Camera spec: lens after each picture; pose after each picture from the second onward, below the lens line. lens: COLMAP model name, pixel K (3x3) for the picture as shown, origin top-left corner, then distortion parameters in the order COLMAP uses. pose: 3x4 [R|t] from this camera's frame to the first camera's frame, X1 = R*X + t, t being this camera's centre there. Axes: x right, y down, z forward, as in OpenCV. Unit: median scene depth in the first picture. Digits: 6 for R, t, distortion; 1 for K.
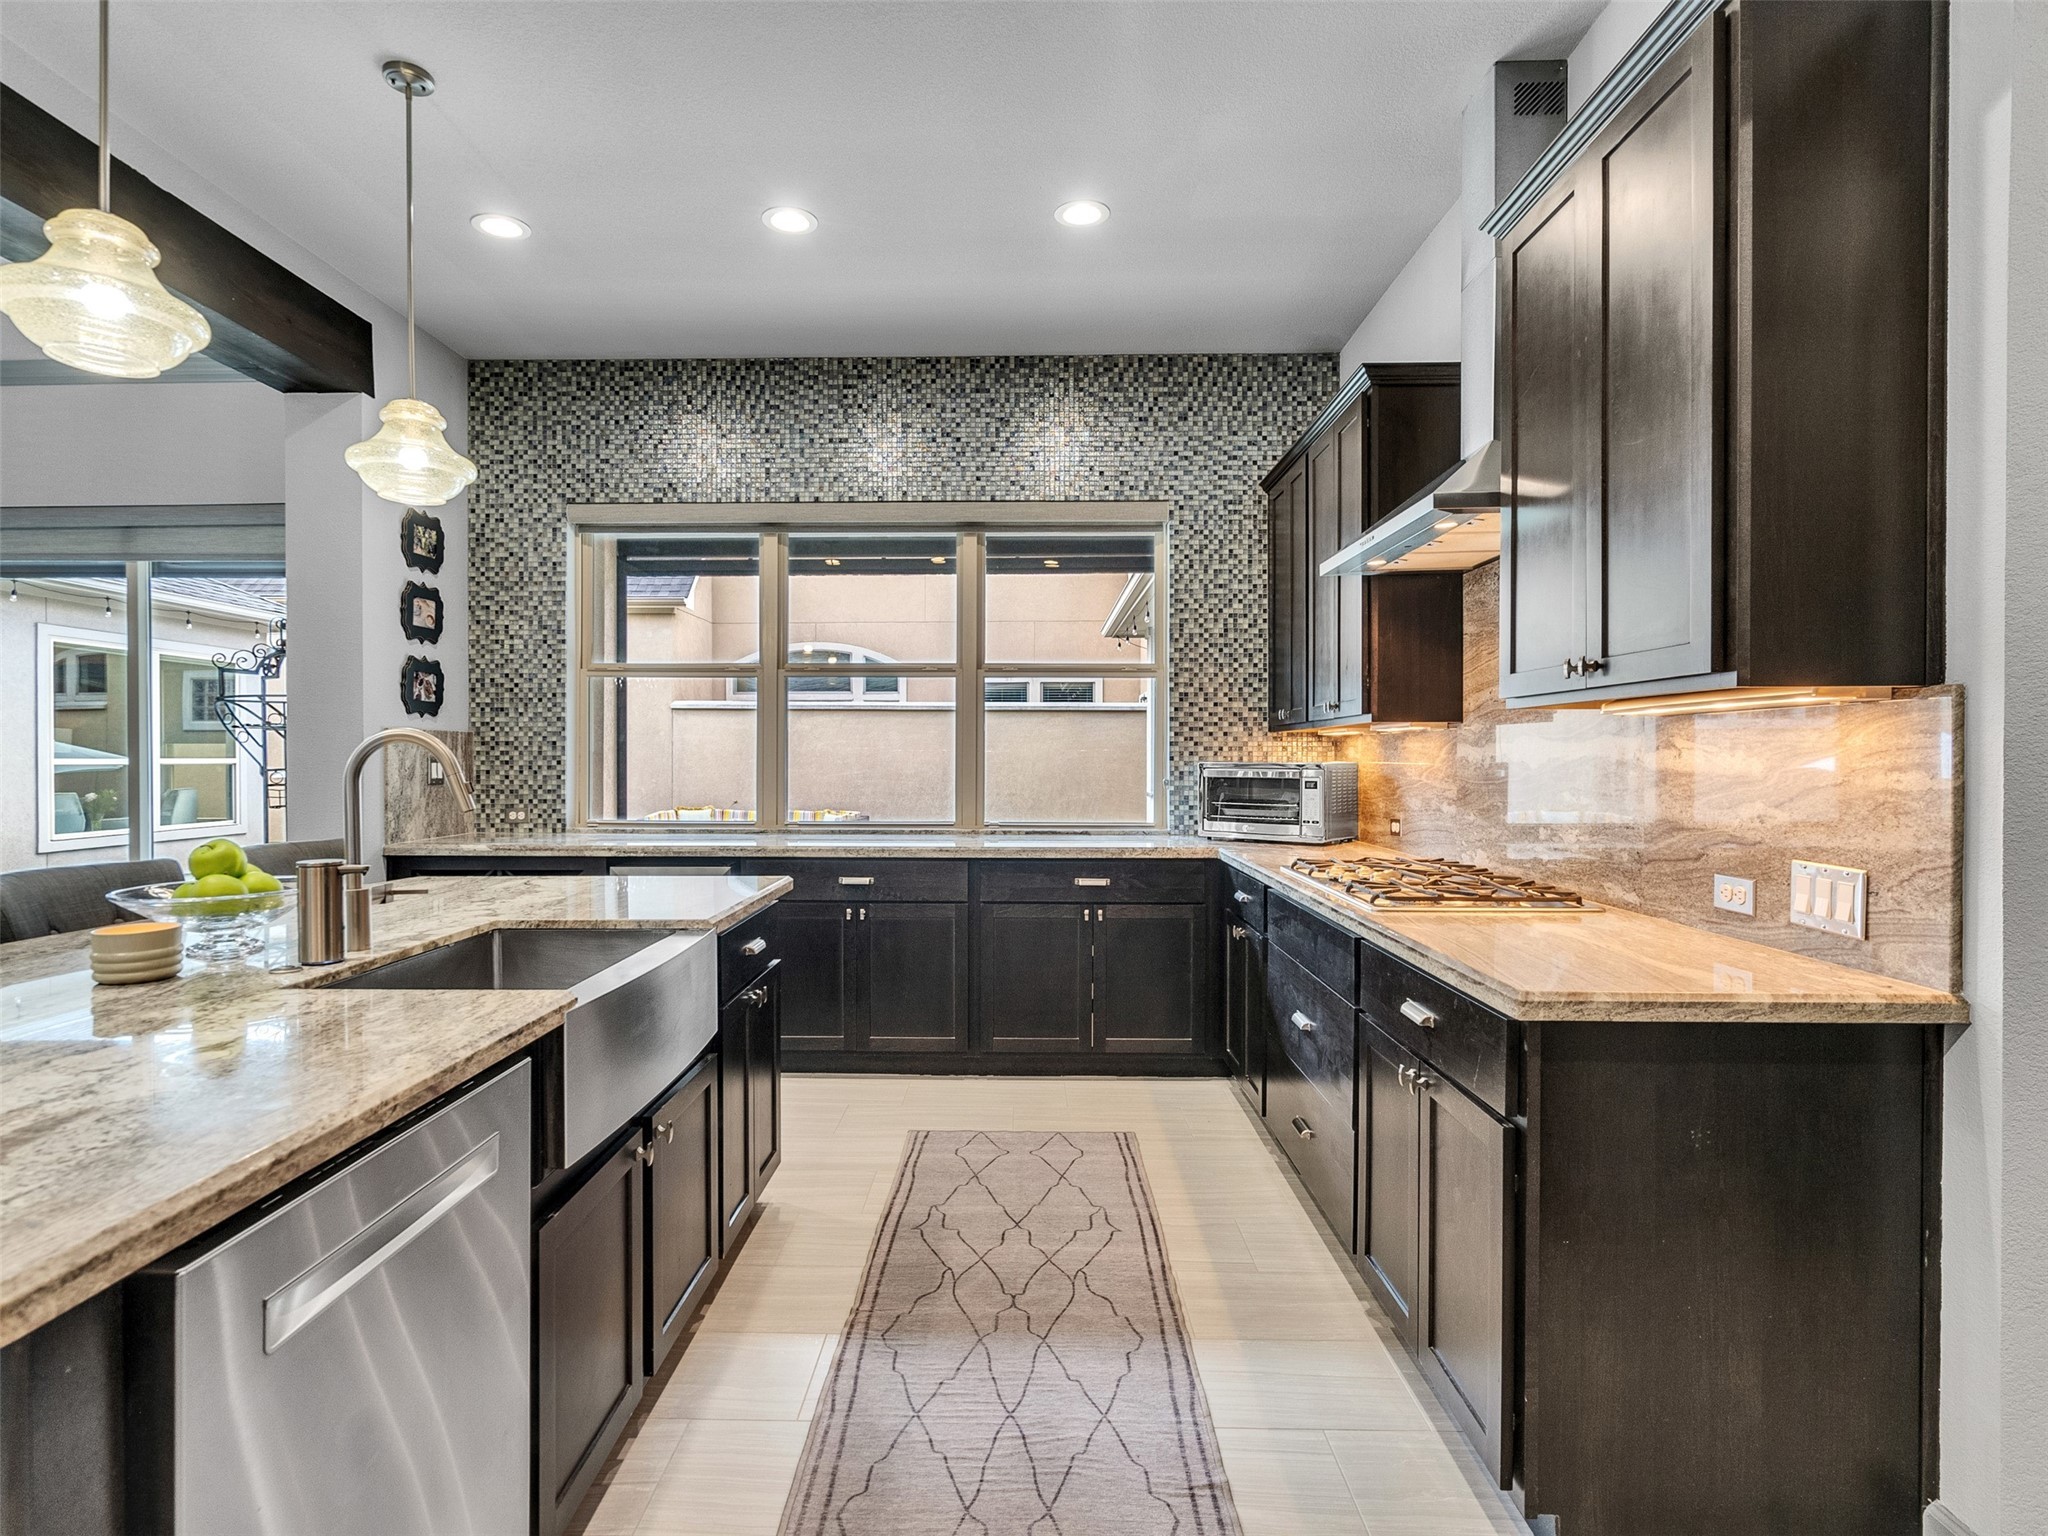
lens RADIAL K [[1049.1, 0, 997.0], [0, 1049.1, 765.2], [0, 0, 1]] dist [-0.003022, 0.000262]
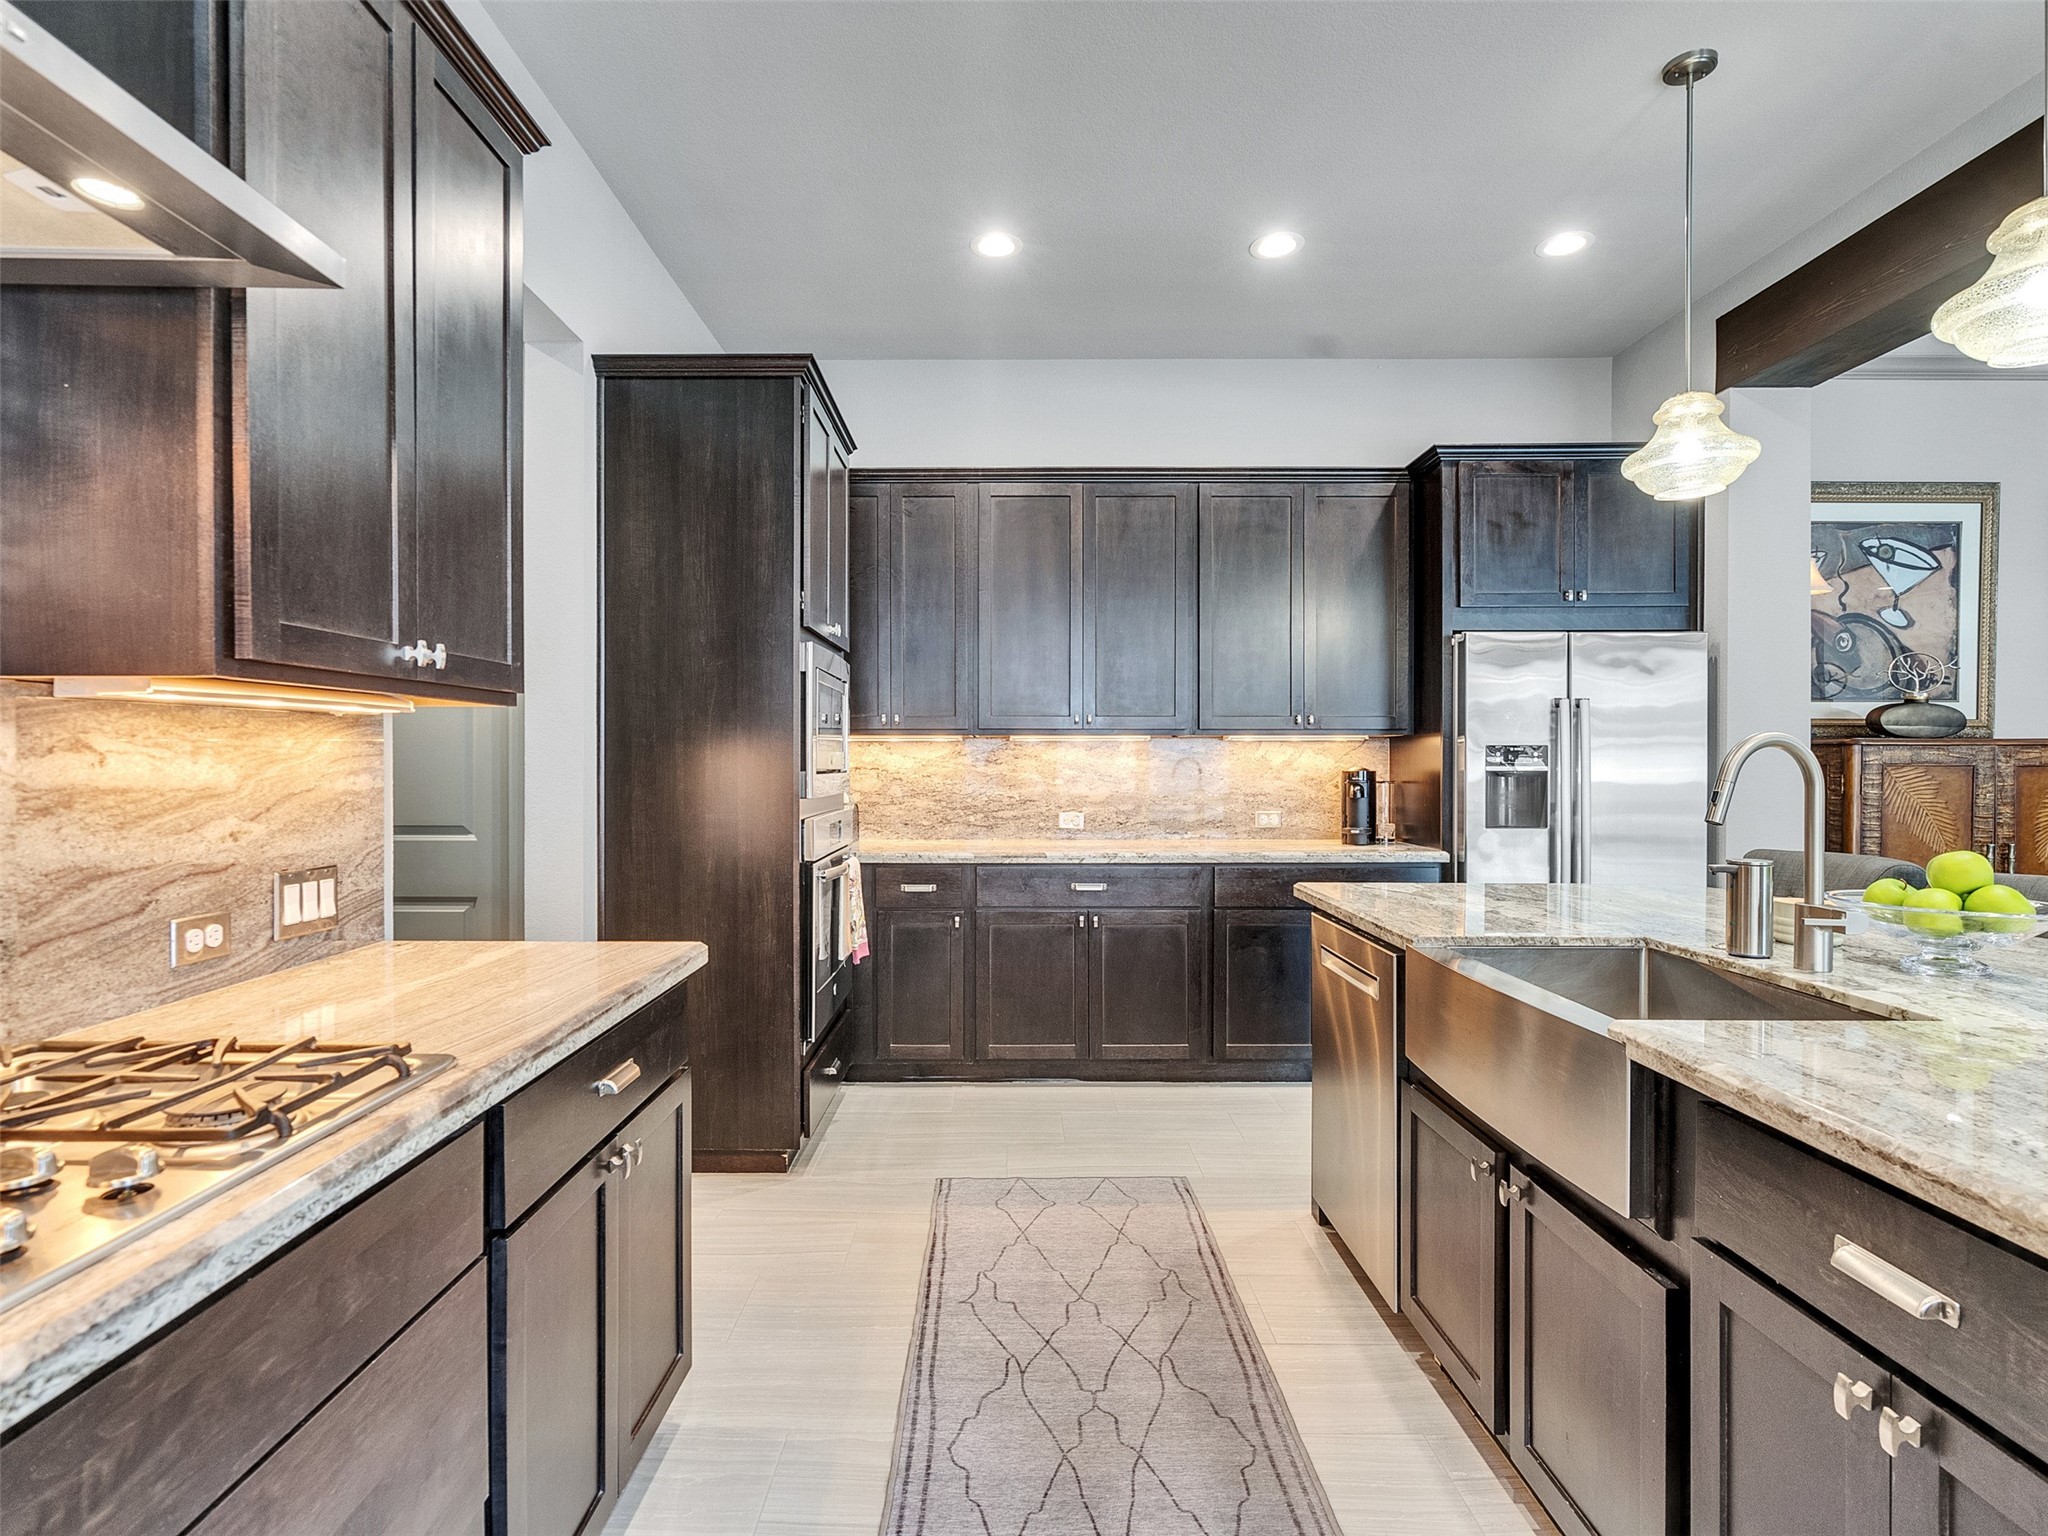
lens RADIAL K [[1040.5, 0, 1004.4], [0, 1040.5, 769.9], [0, 0, 1]] dist [-0.002493, 0.001437]
pose [[-0.999875, -0.000219, -0.015838, 0.048707], [-0.000531, 0.999805, 0.019717, -0.008379], [0.015831, 0.019723, -0.999680, 0.779388]]
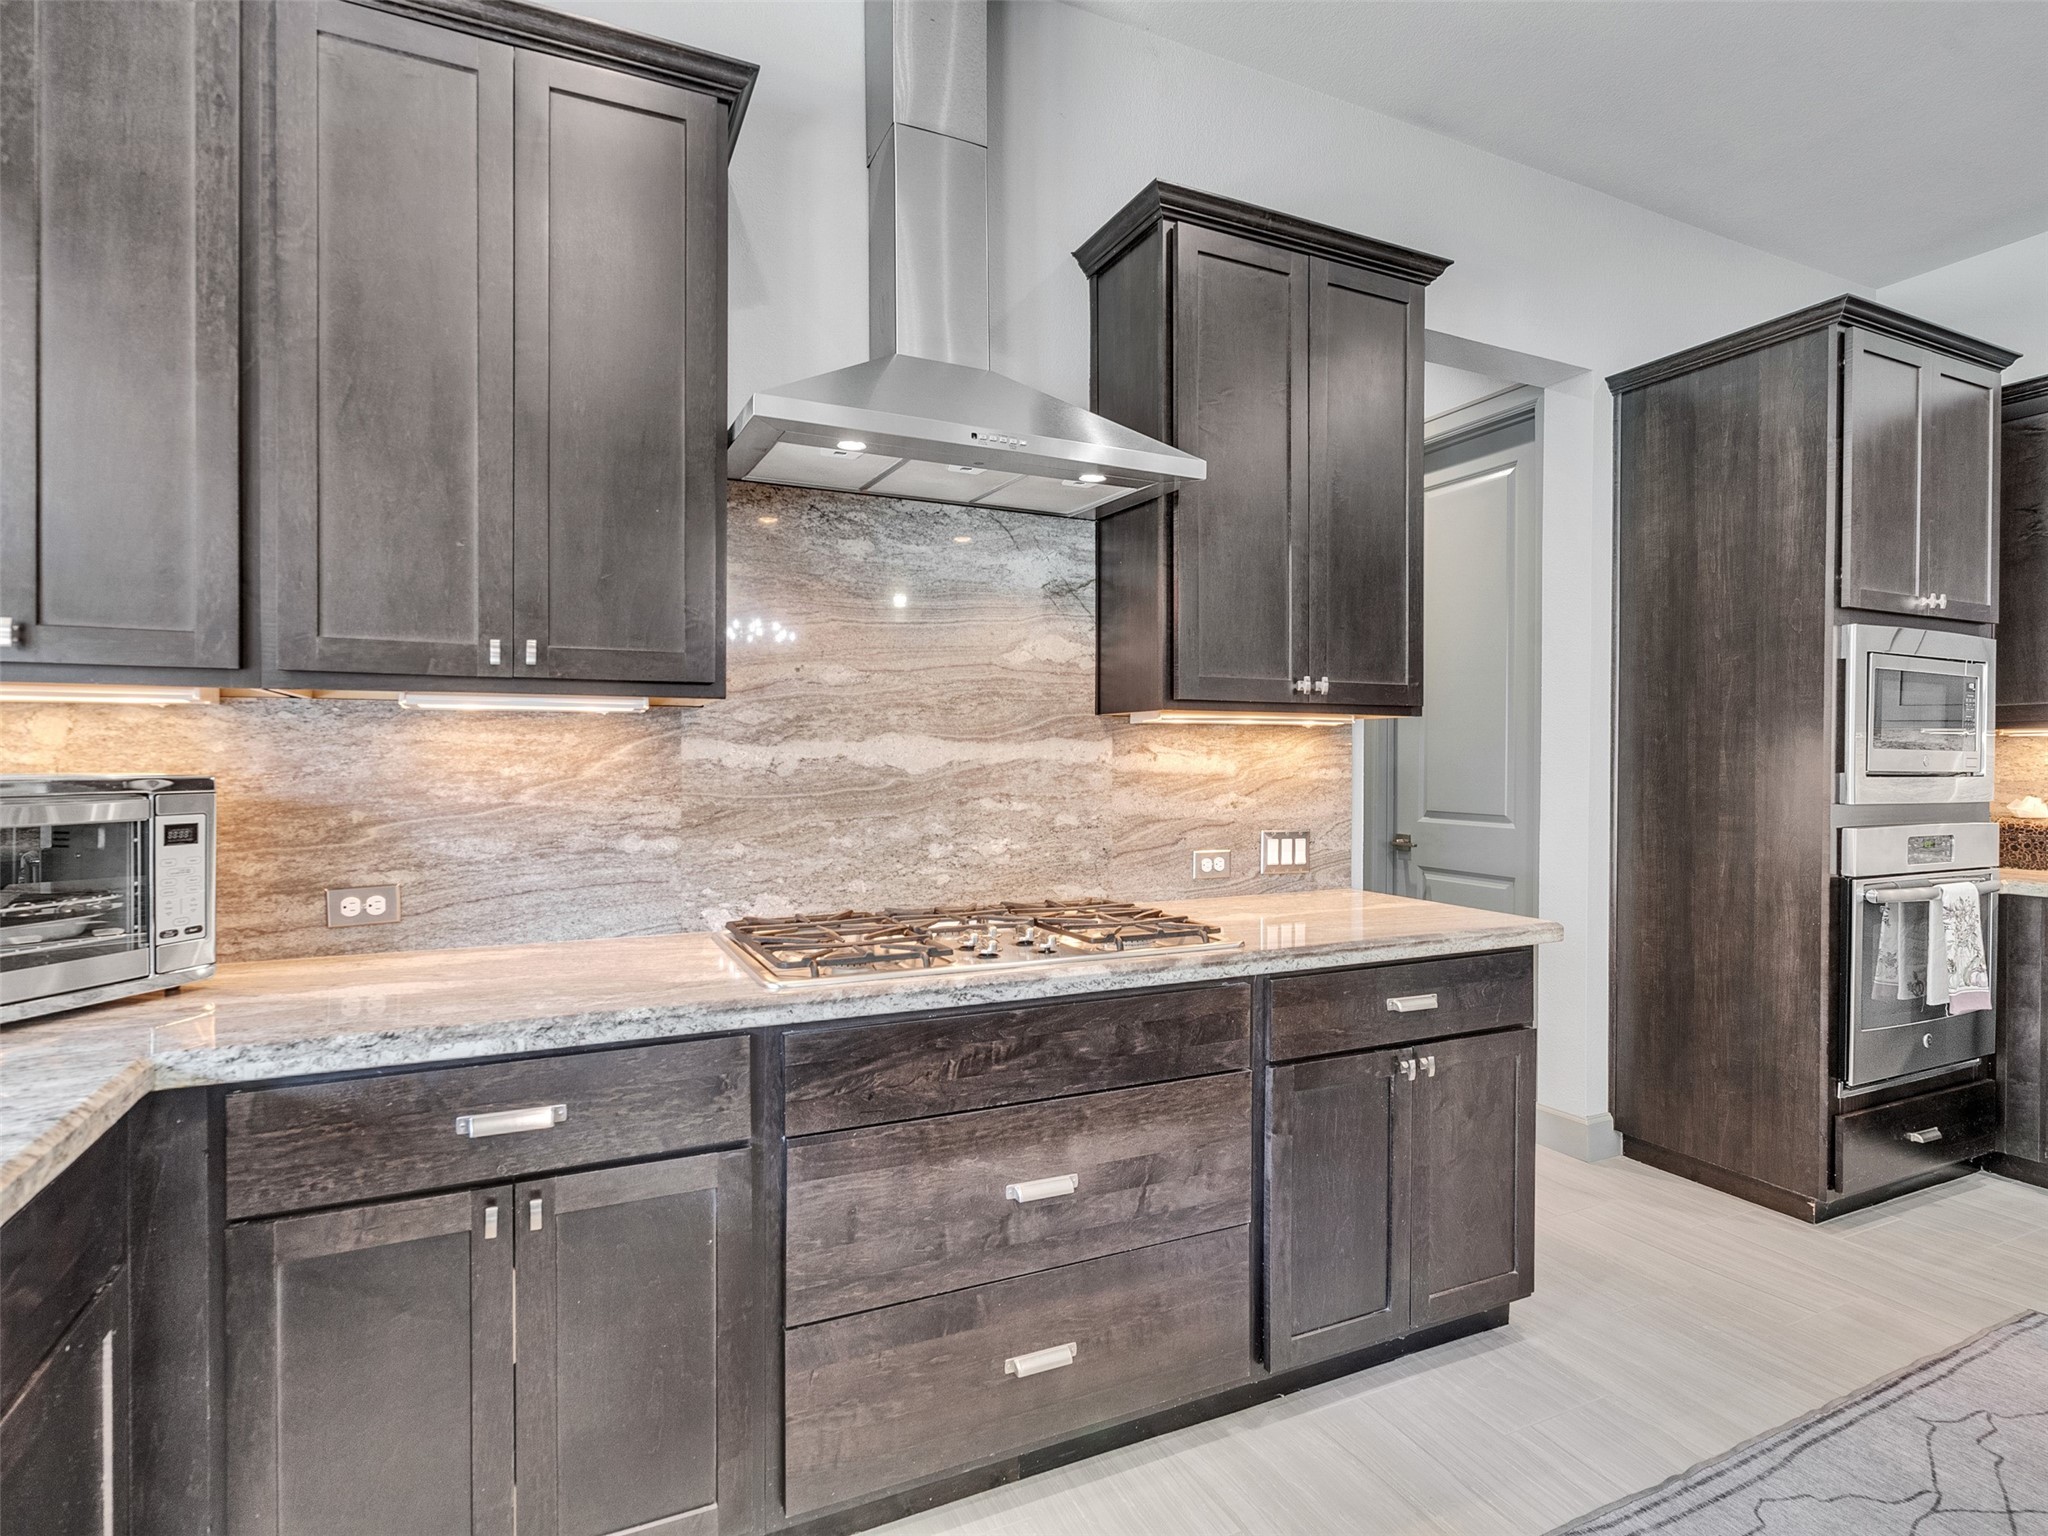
lens RADIAL K [[1040.5, 0, 1004.4], [0, 1040.5, 769.9], [0, 0, 1]] dist [-0.002493, 0.001437]
pose [[-0.446120, -0.012076, 0.894892, -0.150600], [0.005150, 0.999858, 0.016060, -0.007625], [-0.894958, 0.011774, -0.445995, 0.789459]]
